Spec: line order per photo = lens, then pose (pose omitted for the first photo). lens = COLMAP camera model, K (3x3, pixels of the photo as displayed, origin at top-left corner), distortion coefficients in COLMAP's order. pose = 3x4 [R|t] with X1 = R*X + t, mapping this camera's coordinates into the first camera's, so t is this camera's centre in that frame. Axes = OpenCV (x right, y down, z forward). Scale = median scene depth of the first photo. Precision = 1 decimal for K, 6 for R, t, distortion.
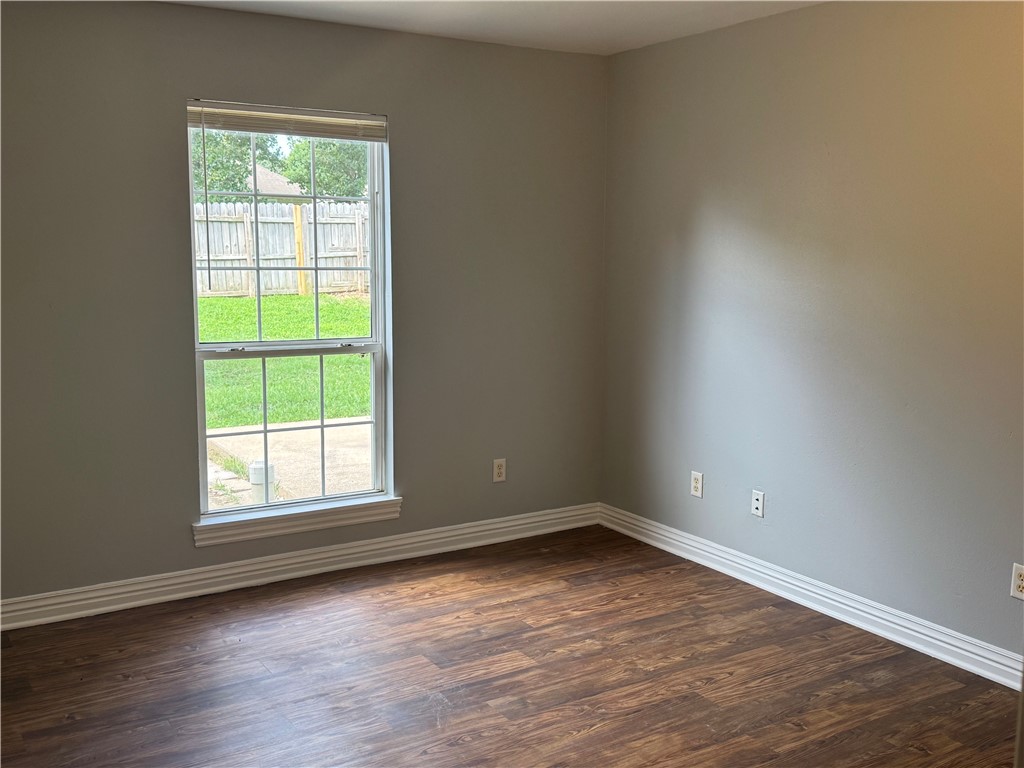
lens RADIAL K [[1013.0, 0, 512.5], [0, 1013.0, 395.6], [0, 0, 1]] dist [0.039522, -0.011100]
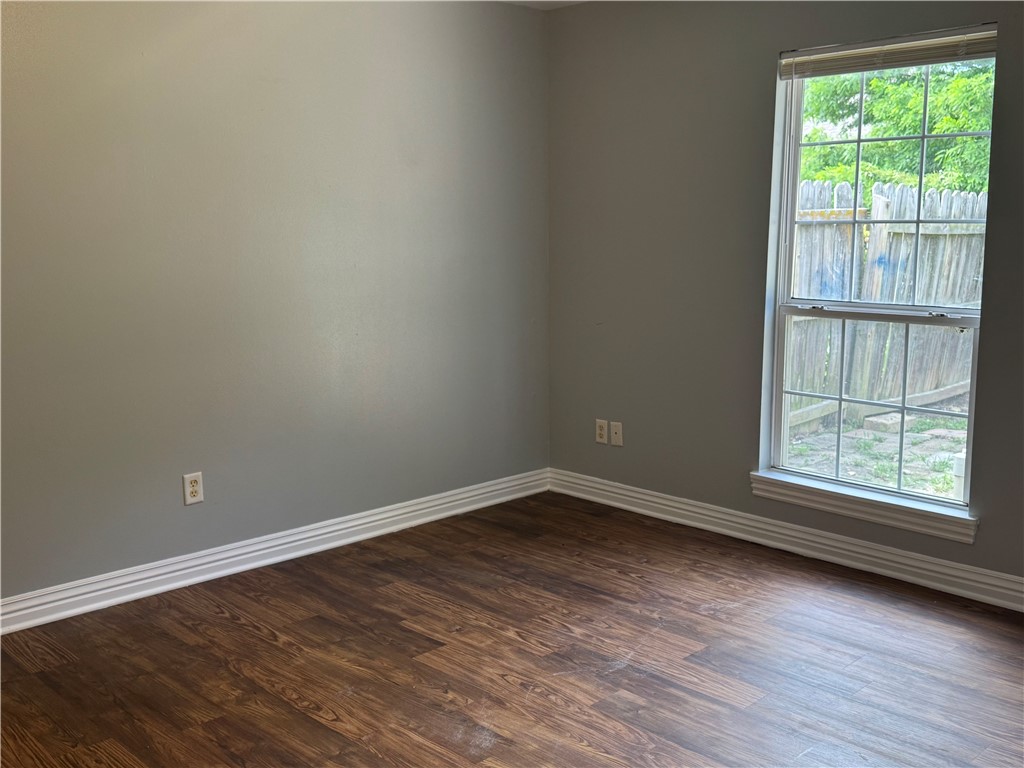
lens RADIAL K [[1038.3, 0, 512.0], [0, 1038.3, 384.0], [0, 0, 1]] dist [0.212608, -0.397074]
pose [[0.190368, 0.144024, -0.971091, 0.660662], [-0.132640, 0.983883, 0.119919, -0.056467], [0.972711, 0.105977, 0.206403, 0.530019]]
